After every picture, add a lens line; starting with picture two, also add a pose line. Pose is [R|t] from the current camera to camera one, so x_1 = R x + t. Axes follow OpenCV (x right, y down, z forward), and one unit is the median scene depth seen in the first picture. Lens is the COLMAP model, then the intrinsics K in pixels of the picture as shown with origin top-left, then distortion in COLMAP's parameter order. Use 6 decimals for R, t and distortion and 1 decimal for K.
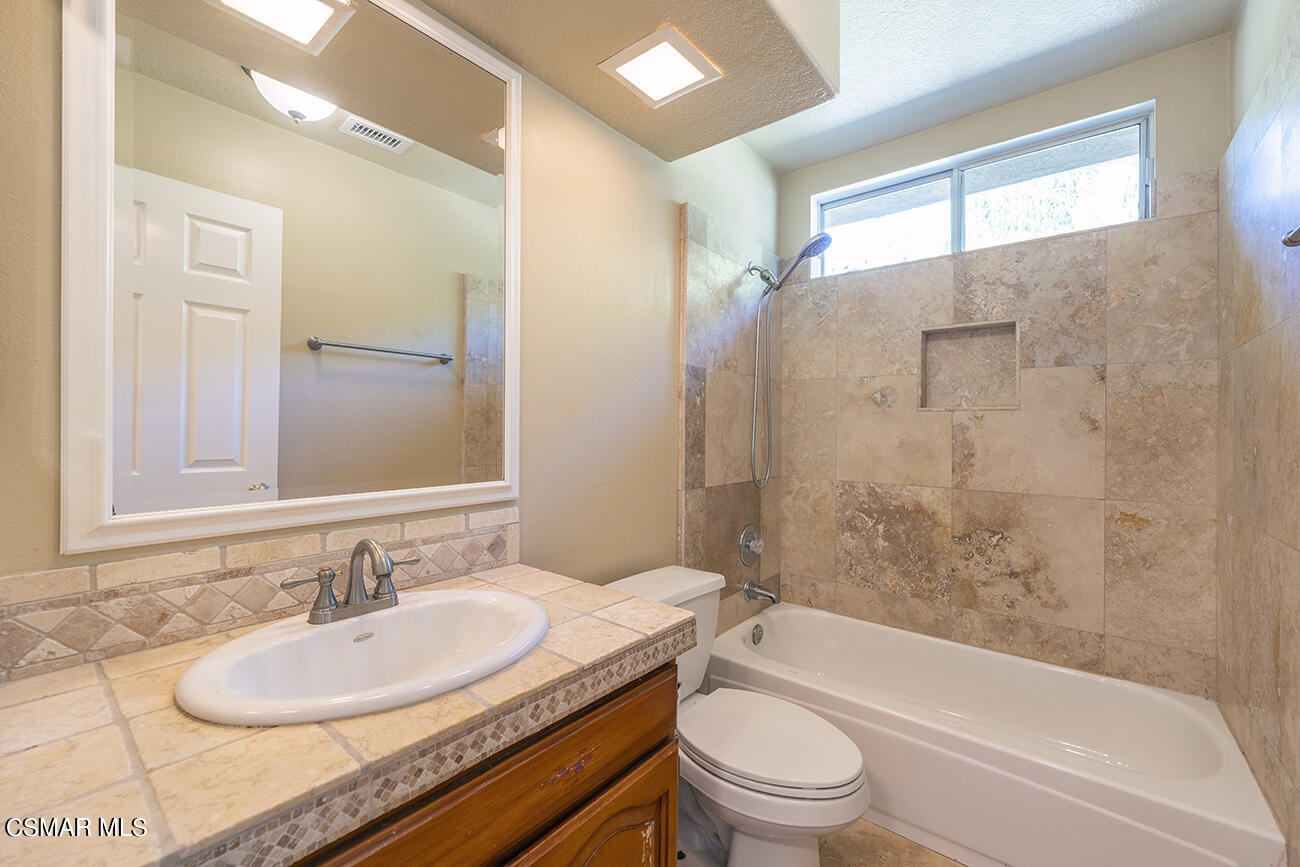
lens RADIAL K [[525.8, 0, 649.5], [0, 525.8, 428.6], [0, 0, 1]] dist [-0.001149, -0.000735]
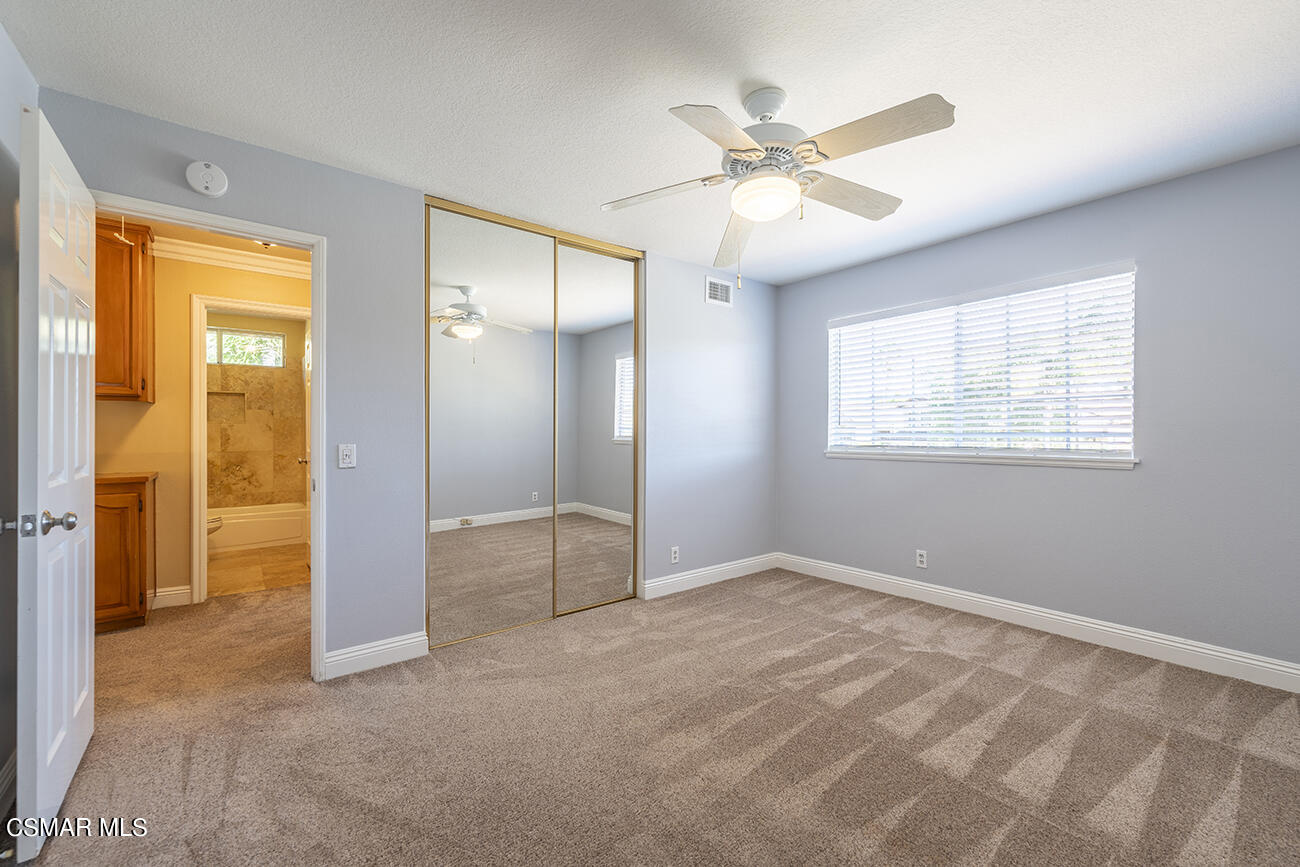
lens RADIAL K [[525.8, 0, 649.3], [0, 525.8, 430.8], [0, 0, 1]] dist [-0.001149, -0.000735]
pose [[0.217024, -0.005355, 0.976152, -1.721489], [0.001196, 0.999986, 0.005220, -0.006090], [-0.976166, 0.000034, 0.217027, -1.890718]]
